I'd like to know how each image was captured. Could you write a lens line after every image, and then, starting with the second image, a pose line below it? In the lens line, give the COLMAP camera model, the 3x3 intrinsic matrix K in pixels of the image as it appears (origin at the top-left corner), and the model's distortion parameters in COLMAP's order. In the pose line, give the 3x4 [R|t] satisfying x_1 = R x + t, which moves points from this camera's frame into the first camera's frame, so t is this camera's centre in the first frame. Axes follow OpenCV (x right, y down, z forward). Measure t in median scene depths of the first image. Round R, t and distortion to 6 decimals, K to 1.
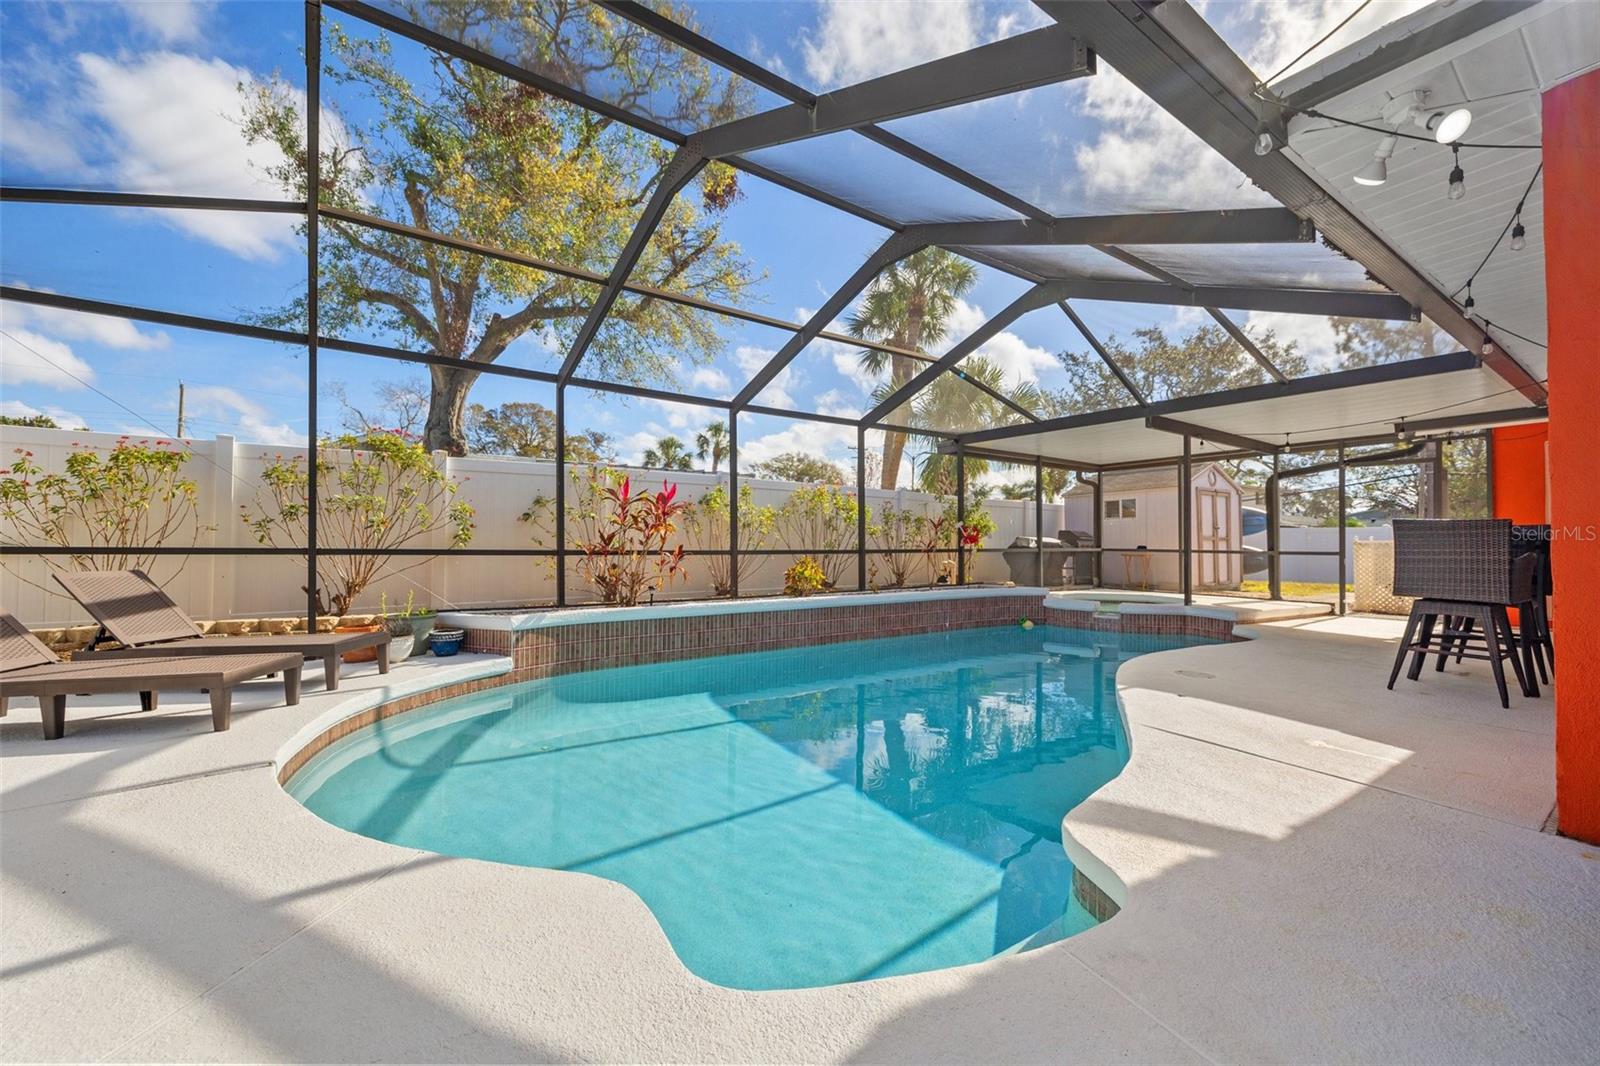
lens RADIAL K [[673.2, 0, 798.3], [0, 673.2, 533.9], [0, 0, 1]] dist [-0.000121, -0.000148]
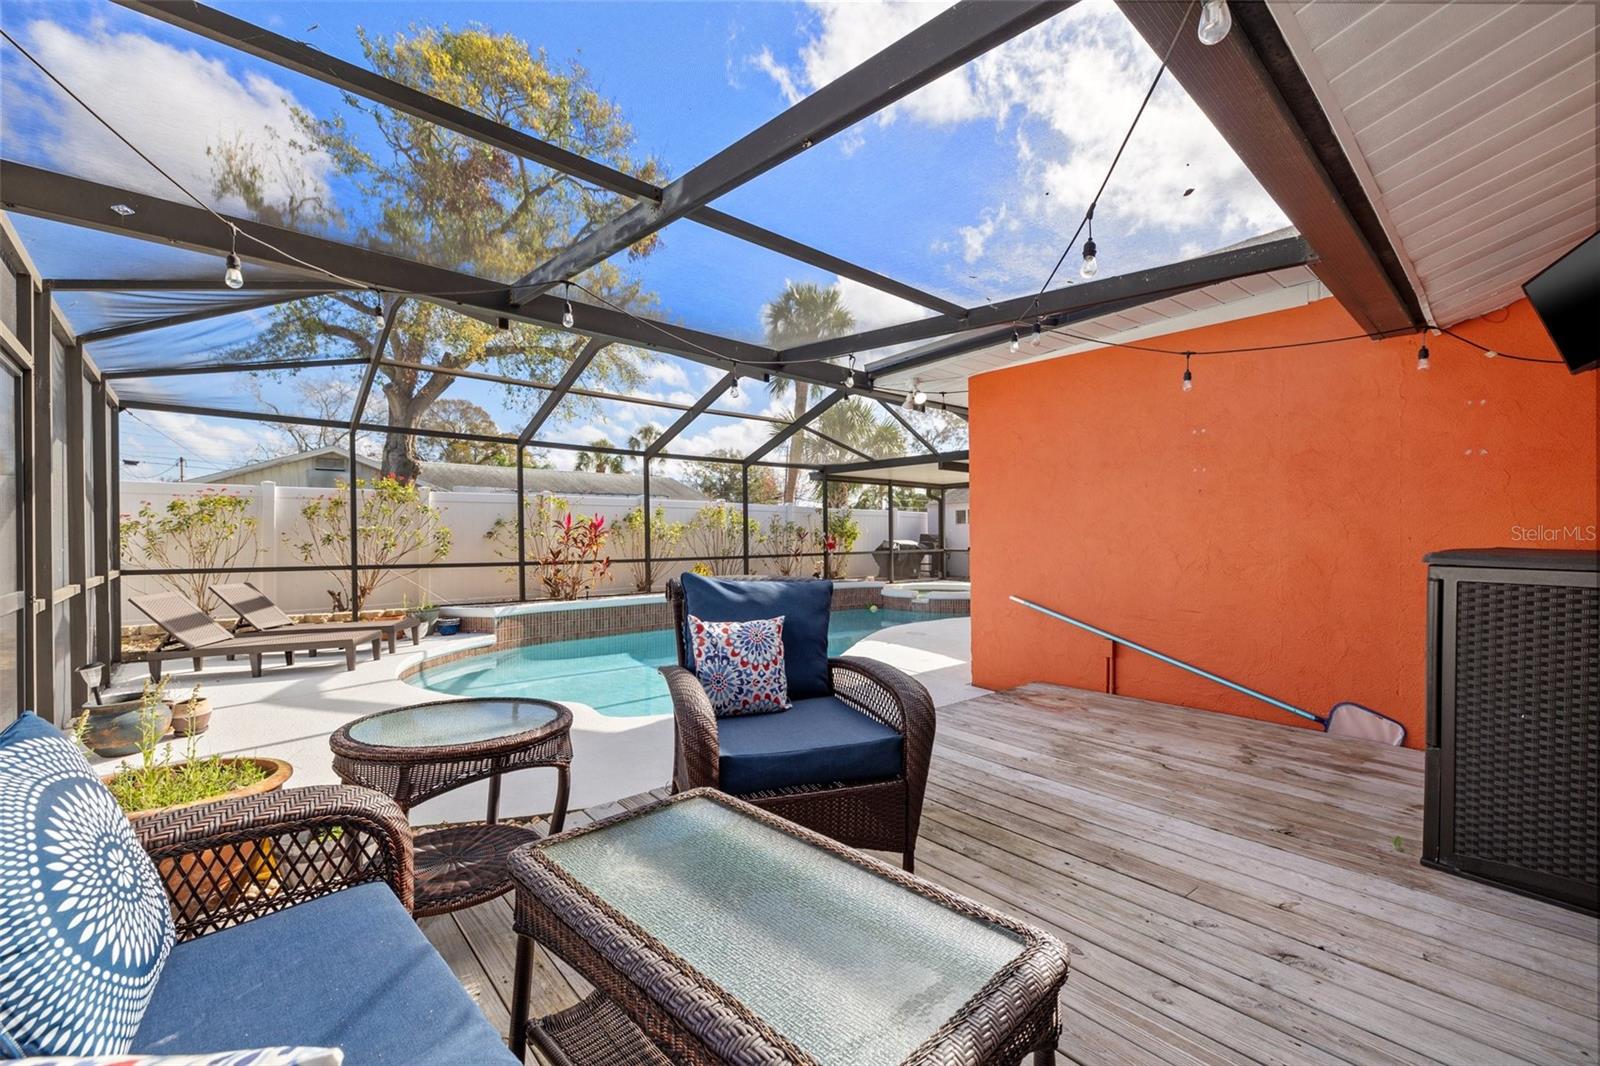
lens RADIAL K [[673.2, 0, 799.9], [0, 673.2, 538.2], [0, 0, 1]] dist [-0.000121, -0.000148]
pose [[0.995534, -0.010000, 0.093875, 0.098230], [0.008268, 0.999789, 0.018820, -0.047150], [-0.094044, -0.017959, 0.995406, -0.465310]]
